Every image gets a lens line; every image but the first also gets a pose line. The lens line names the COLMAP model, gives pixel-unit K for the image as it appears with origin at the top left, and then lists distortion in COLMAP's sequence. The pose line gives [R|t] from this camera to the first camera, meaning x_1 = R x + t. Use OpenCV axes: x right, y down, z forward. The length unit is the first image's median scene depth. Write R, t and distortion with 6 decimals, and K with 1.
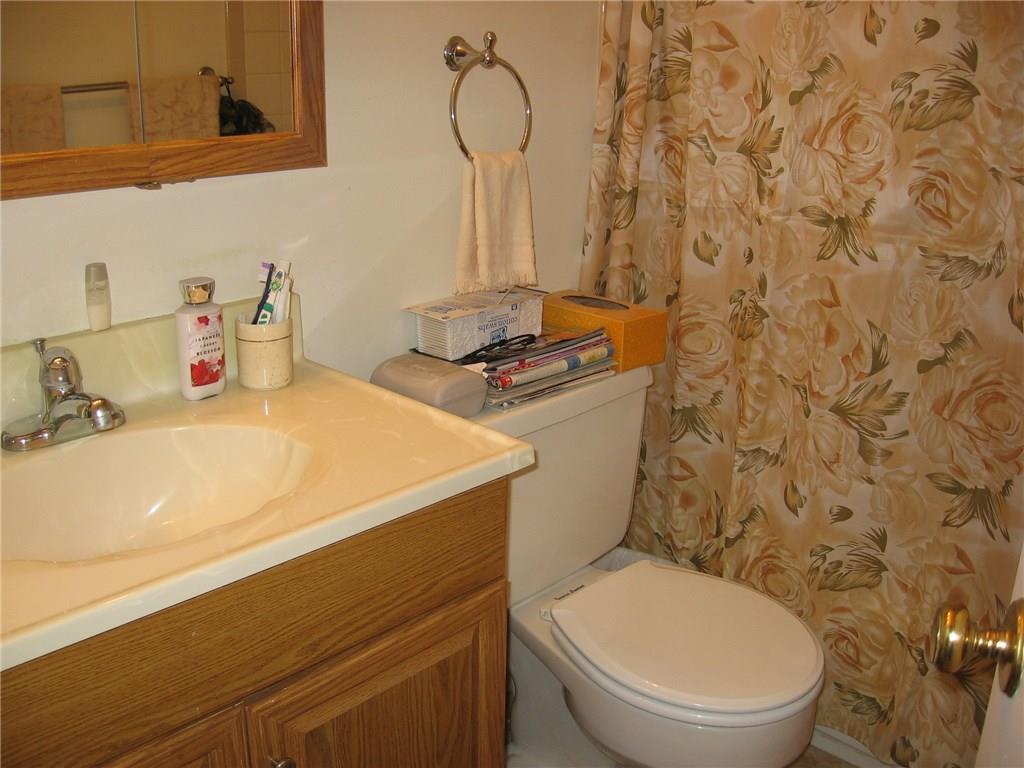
lens RADIAL K [[1088.8, 0, 509.9], [0, 1088.8, 388.6], [0, 0, 1]] dist [-0.103248, 0.000000]
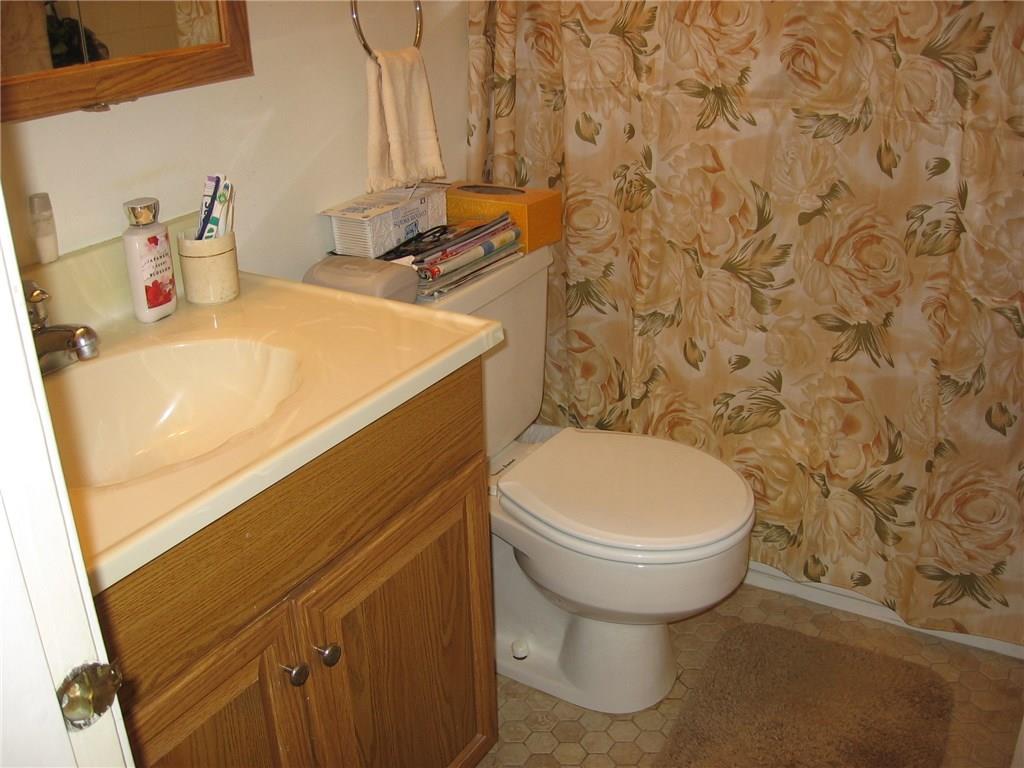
lens RADIAL K [[1088.8, 0, 515.6], [0, 1088.8, 379.7], [0, 0, 1]] dist [-0.103248, 0.000000]
pose [[0.975033, -0.126934, 0.182206, -0.122453], [0.111512, 0.989442, 0.092569, 0.007396], [-0.192033, -0.069939, 0.978893, -0.033099]]
